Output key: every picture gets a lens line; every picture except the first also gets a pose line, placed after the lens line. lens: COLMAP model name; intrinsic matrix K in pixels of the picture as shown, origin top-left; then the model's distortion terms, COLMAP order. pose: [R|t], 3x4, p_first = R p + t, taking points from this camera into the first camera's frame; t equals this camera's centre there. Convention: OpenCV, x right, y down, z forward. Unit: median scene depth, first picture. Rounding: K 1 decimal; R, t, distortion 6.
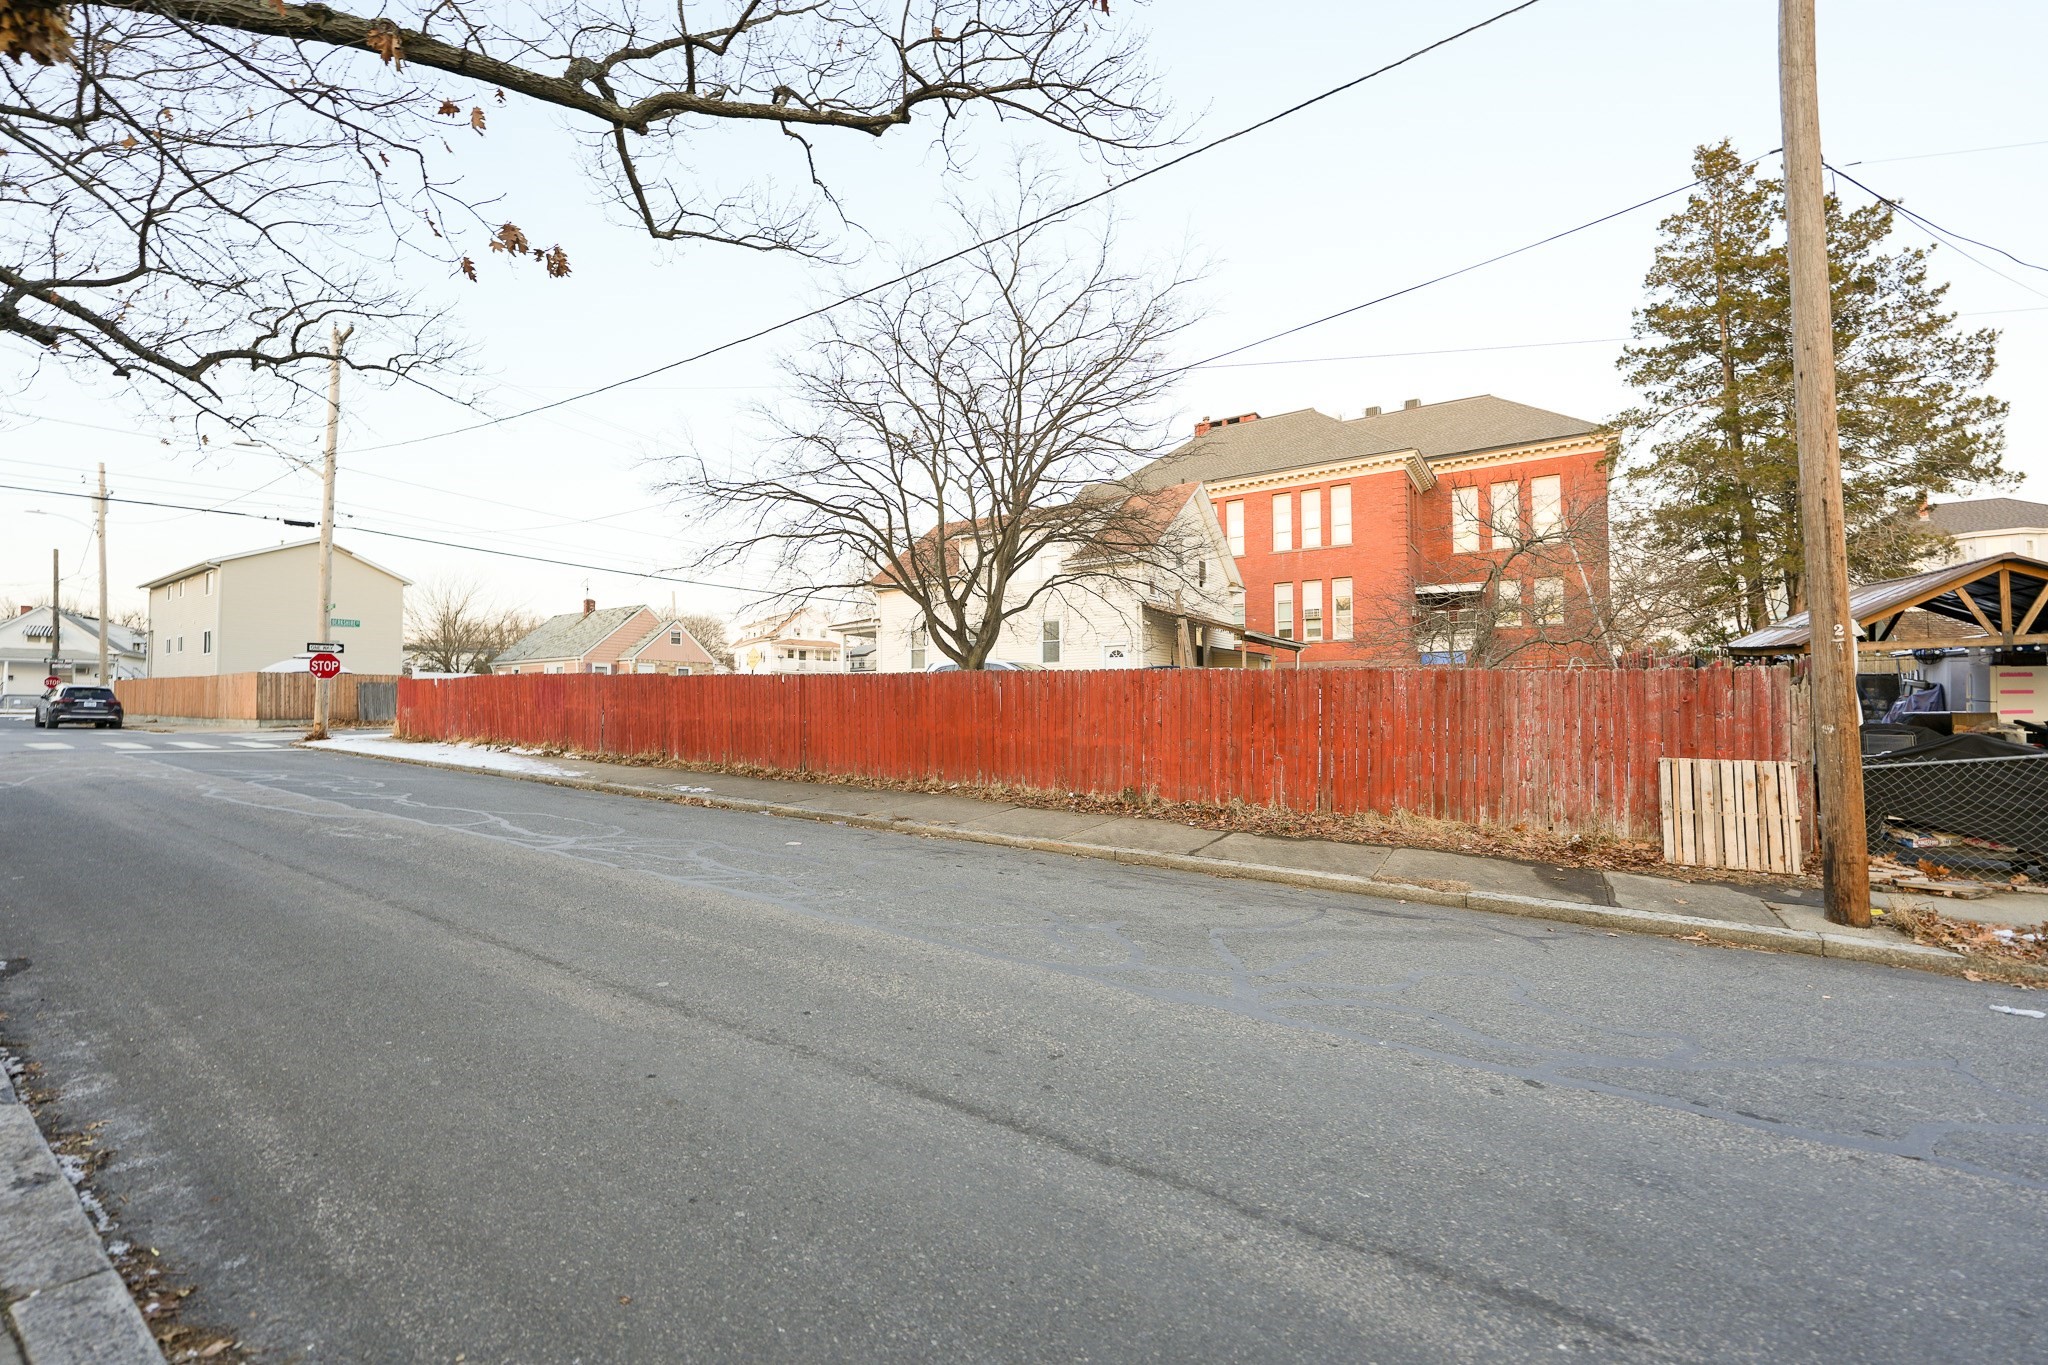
lens RADIAL K [[819.6, 0, 1079.3], [0, 819.6, 683.8], [0, 0, 1]] dist [-0.008513, 0.000091]
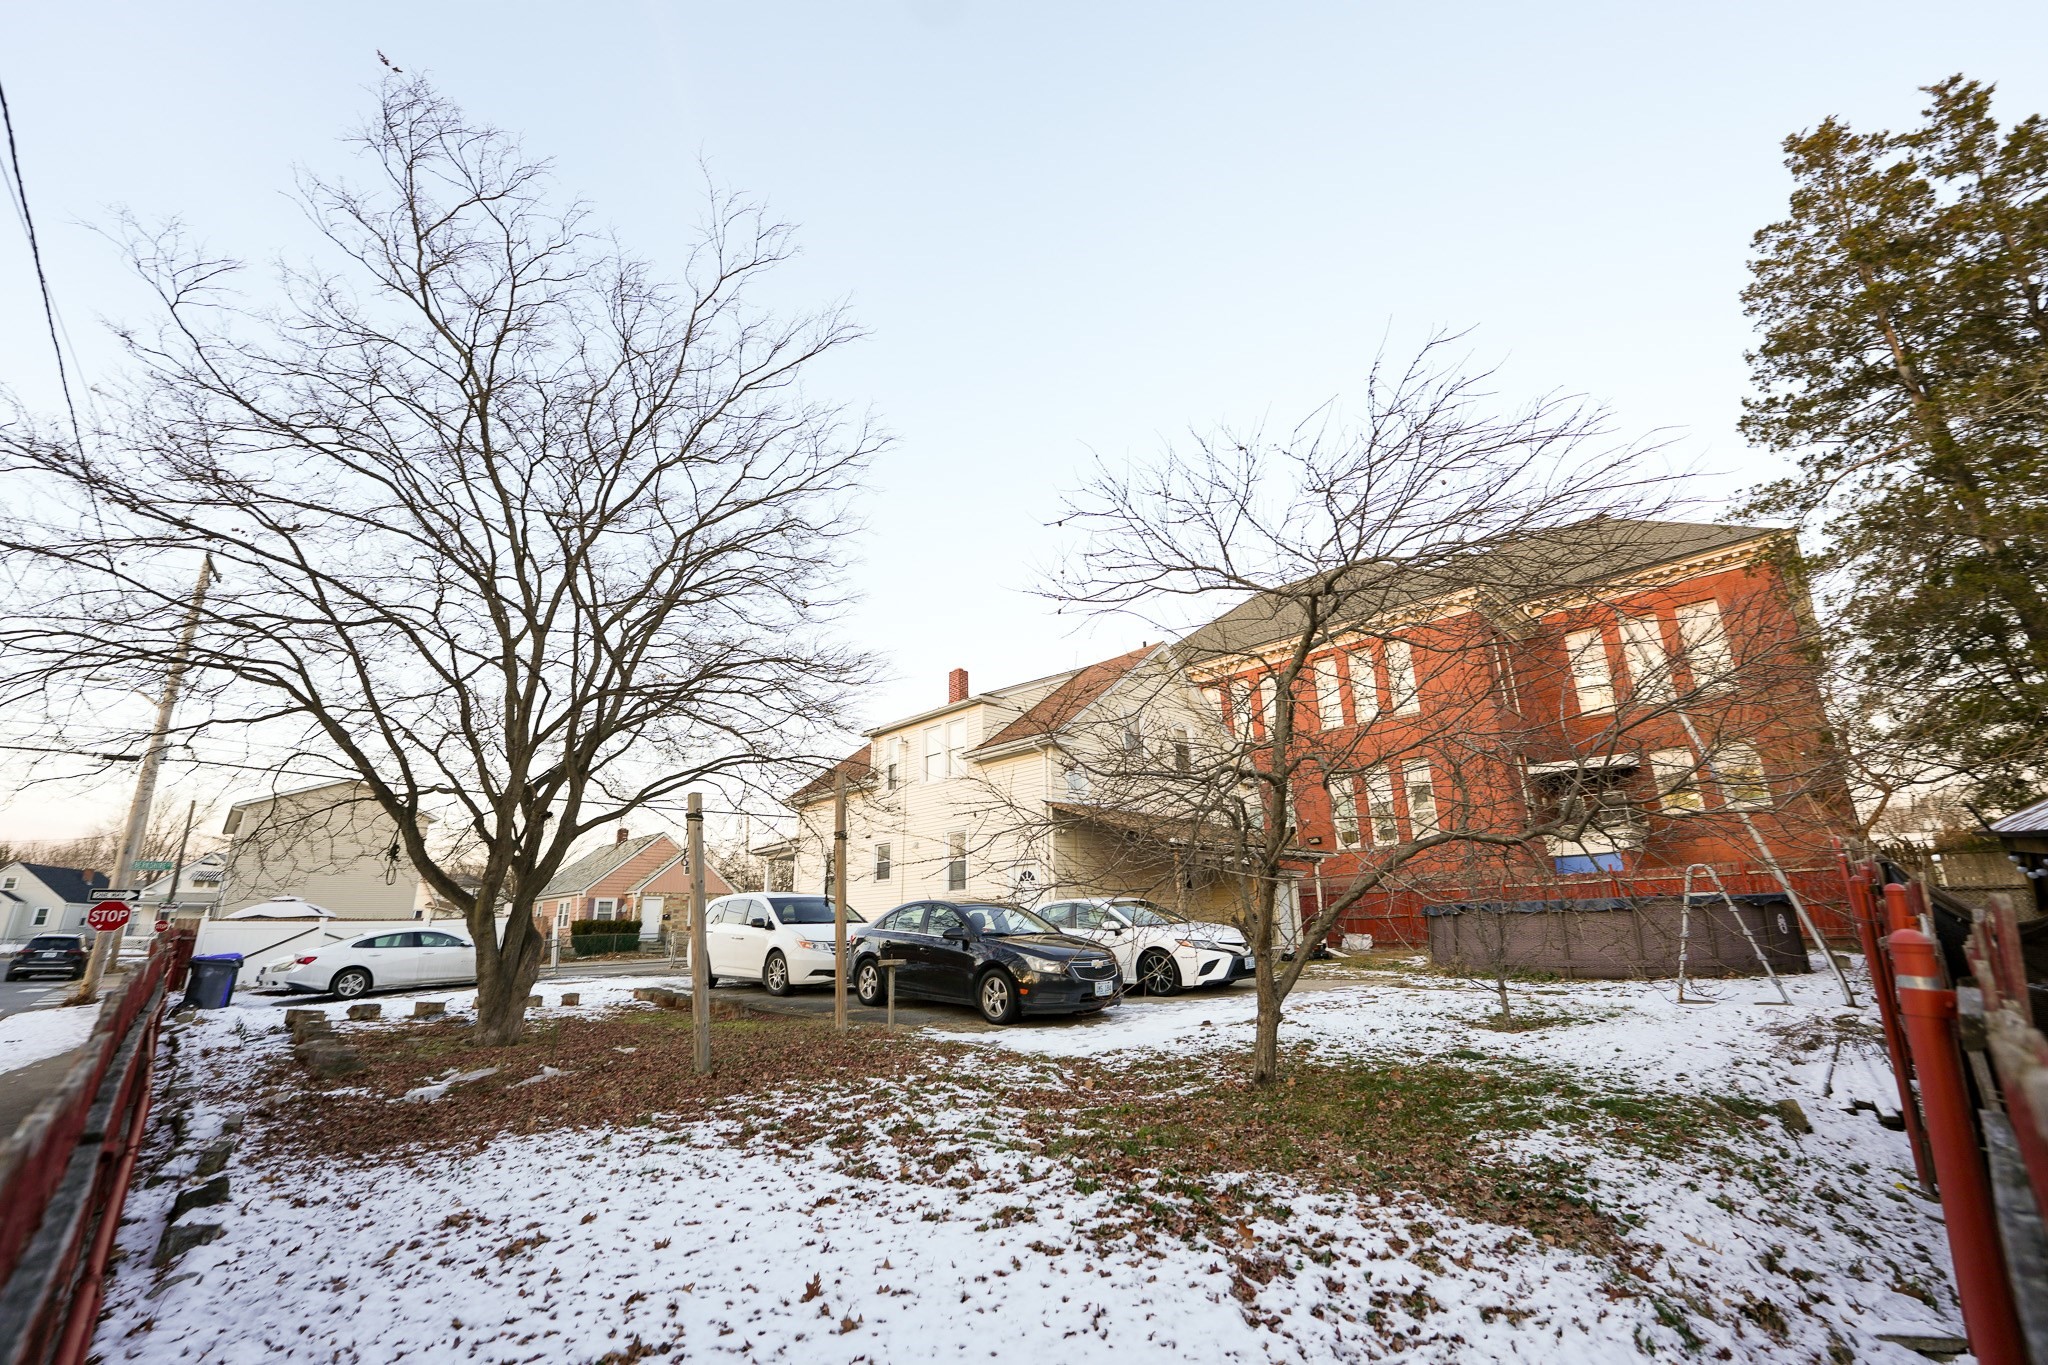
lens RADIAL K [[819.6, 0, 1079.3], [0, 819.6, 683.8], [0, 0, 1]] dist [-0.008513, 0.000091]
pose [[0.971736, -0.081810, -0.221440, 0.249043], [0.022196, 0.965538, -0.259312, -0.010679], [0.235023, 0.247068, 0.940065, 0.268618]]
